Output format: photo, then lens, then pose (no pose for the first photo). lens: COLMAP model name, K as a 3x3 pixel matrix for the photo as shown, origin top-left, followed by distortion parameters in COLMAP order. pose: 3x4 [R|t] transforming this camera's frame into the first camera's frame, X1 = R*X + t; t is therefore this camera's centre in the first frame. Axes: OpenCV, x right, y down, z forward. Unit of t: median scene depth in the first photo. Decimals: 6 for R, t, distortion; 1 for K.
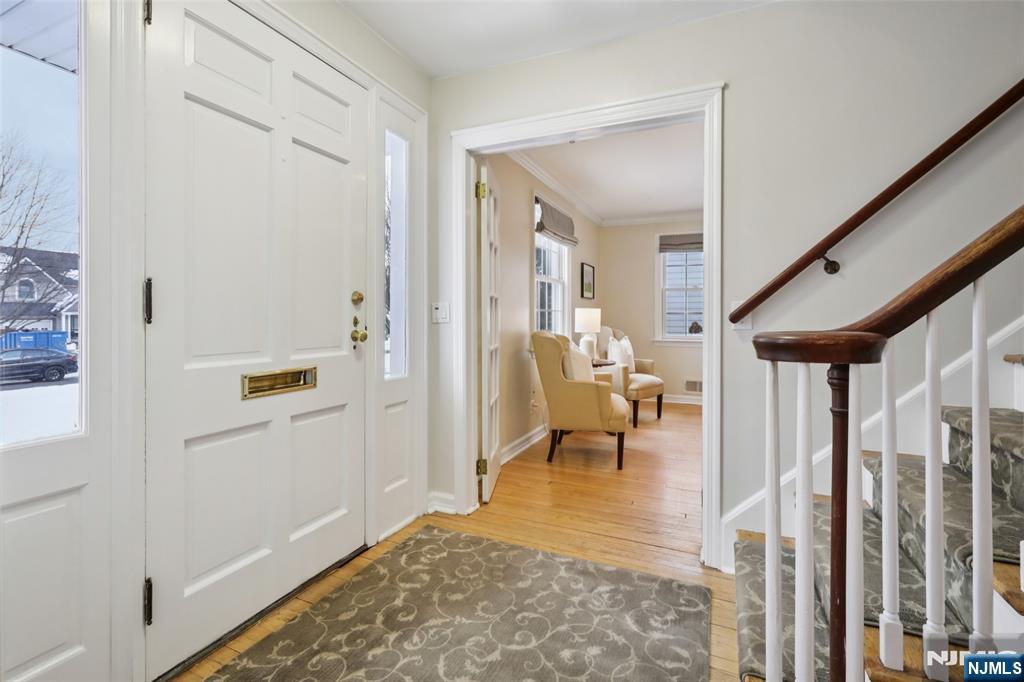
lens RADIAL K [[462.4, 0, 505.8], [0, 462.4, 329.1], [0, 0, 1]] dist [0.000950, 0.000858]
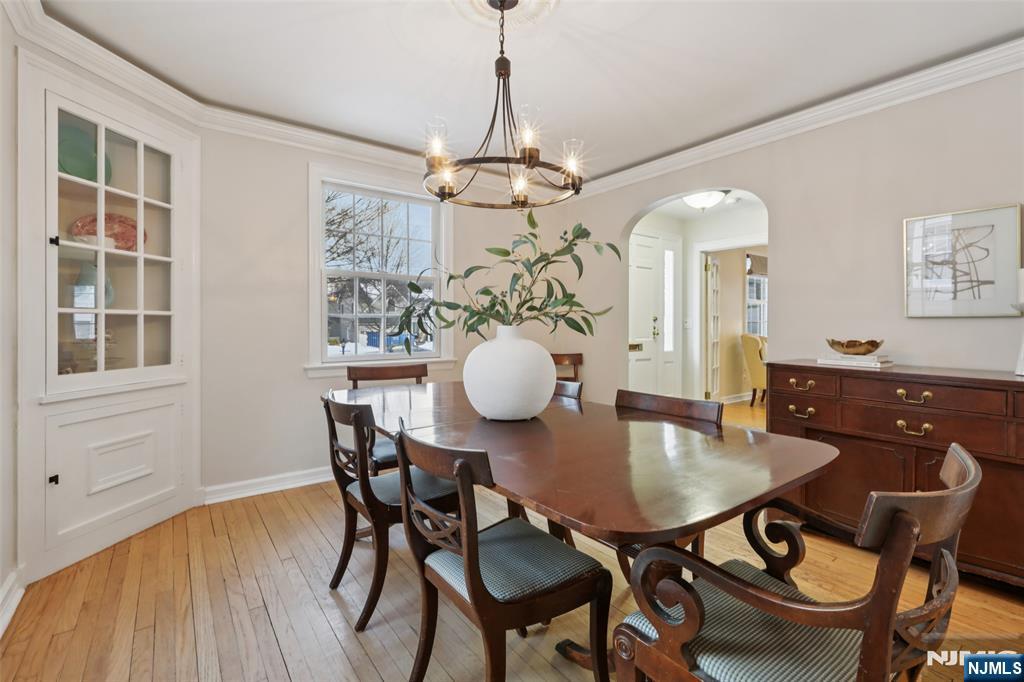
lens RADIAL K [[462.4, 0, 505.8], [0, 462.4, 329.1], [0, 0, 1]] dist [0.000950, 0.000858]
pose [[0.875916, -0.000302, -0.482464, 0.204687], [-0.008494, 0.999835, -0.016047, 0.039487], [0.482389, 0.018154, 0.875769, -1.693478]]
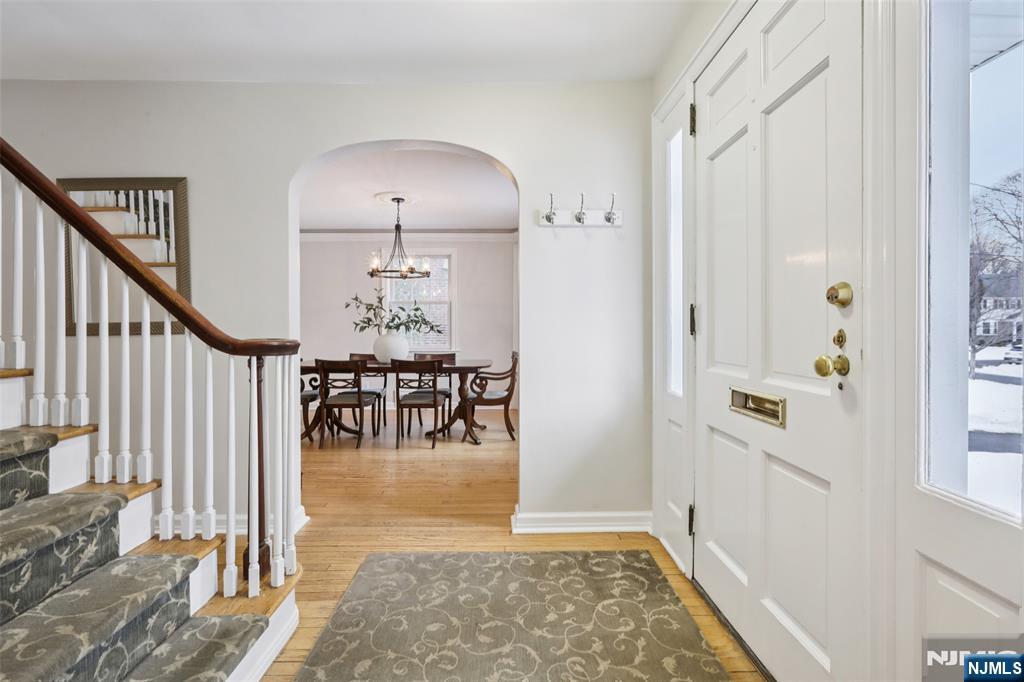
lens RADIAL K [[462.4, 0, 505.8], [0, 462.4, 329.1], [0, 0, 1]] dist [0.000950, 0.000858]
pose [[-0.900815, 0.002130, -0.434197, 0.254741], [-0.007098, 0.999782, 0.019631, -0.034156], [0.434145, 0.020766, -0.900604, 1.273642]]
